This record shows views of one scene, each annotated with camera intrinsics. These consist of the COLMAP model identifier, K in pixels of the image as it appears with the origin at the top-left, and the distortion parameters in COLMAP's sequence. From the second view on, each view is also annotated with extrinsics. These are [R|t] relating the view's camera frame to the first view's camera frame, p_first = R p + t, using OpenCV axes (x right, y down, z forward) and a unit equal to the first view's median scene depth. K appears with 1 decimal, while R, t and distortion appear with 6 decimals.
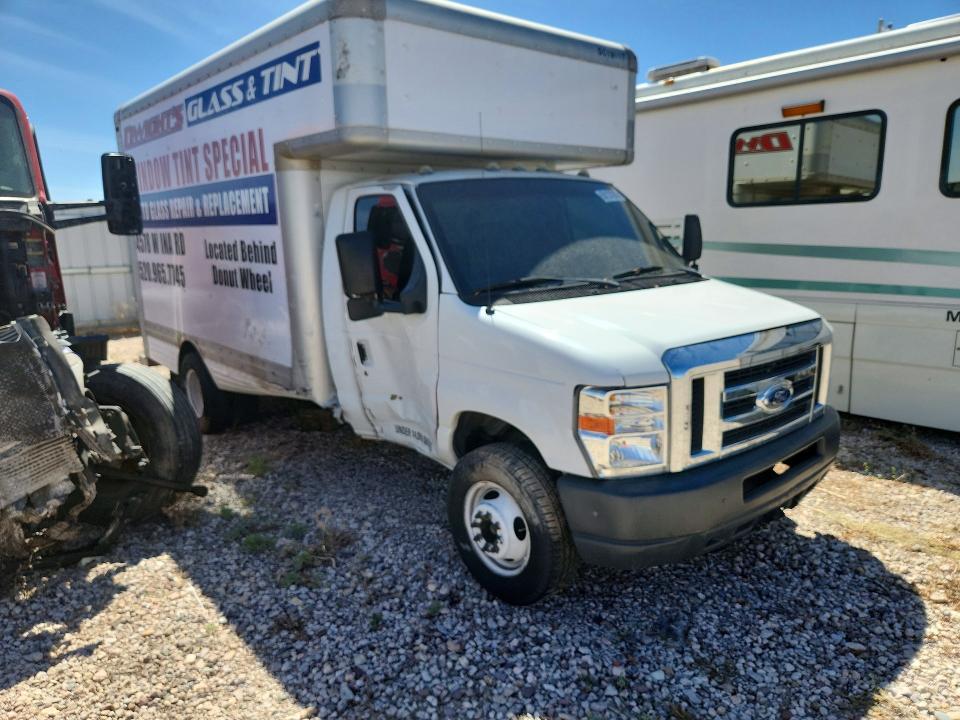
lens RADIAL K [[666.5, 0, 494.1], [0, 666.5, 360.0], [0, 0, 1]] dist [0.004051, -0.001128]
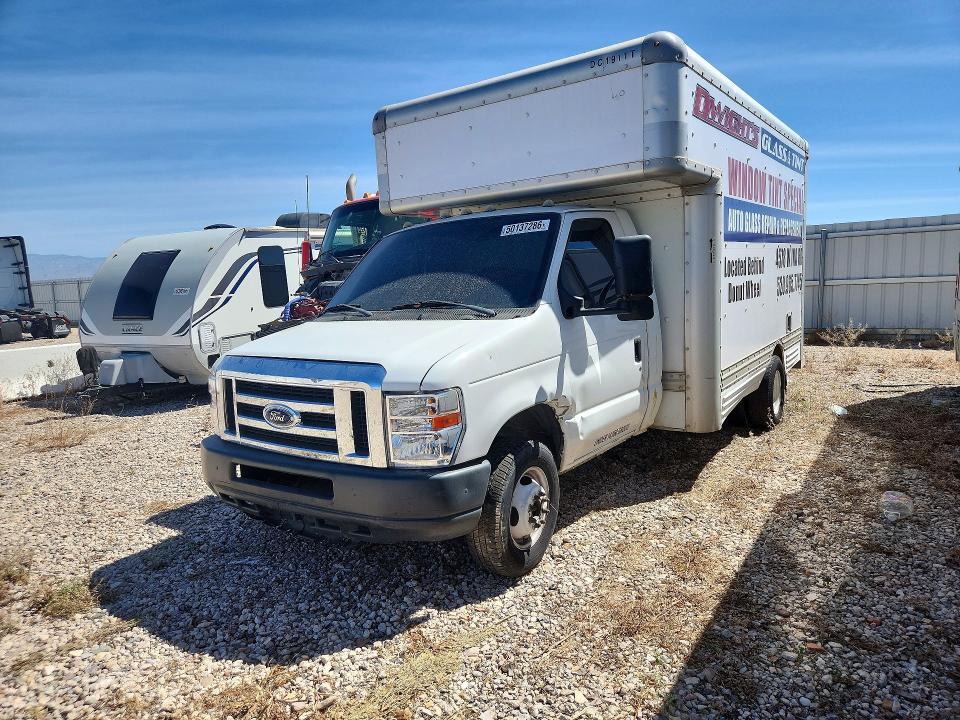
lens RADIAL K [[645.9, 0, 487.5], [0, 645.9, 365.0], [0, 0, 1]] dist [0.058828, -0.053607]
pose [[0.251518, 0.140342, -0.957623, 1.513805], [-0.139214, 0.984388, 0.107700, -0.198035], [0.957788, 0.106226, 0.267129, 0.986654]]
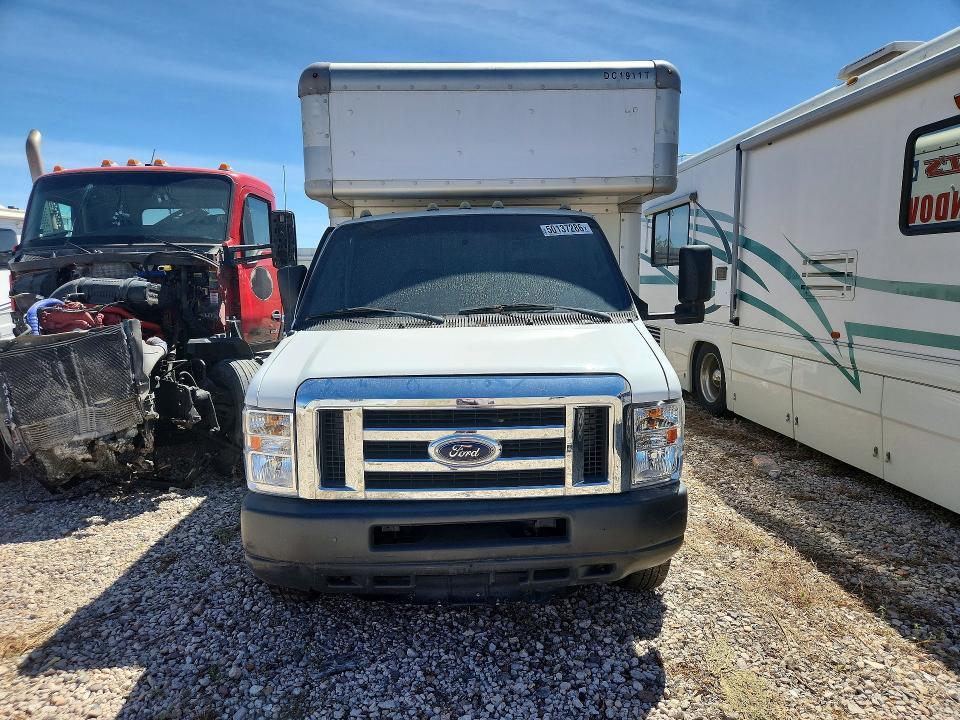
lens RADIAL K [[645.9, 0, 487.5], [0, 645.9, 365.0], [0, 0, 1]] dist [0.058828, -0.053607]
pose [[0.789556, 0.095789, -0.606157, 0.910176], [-0.120859, 0.992670, -0.000557, -0.059684], [0.601660, 0.073699, 0.795345, 0.305731]]
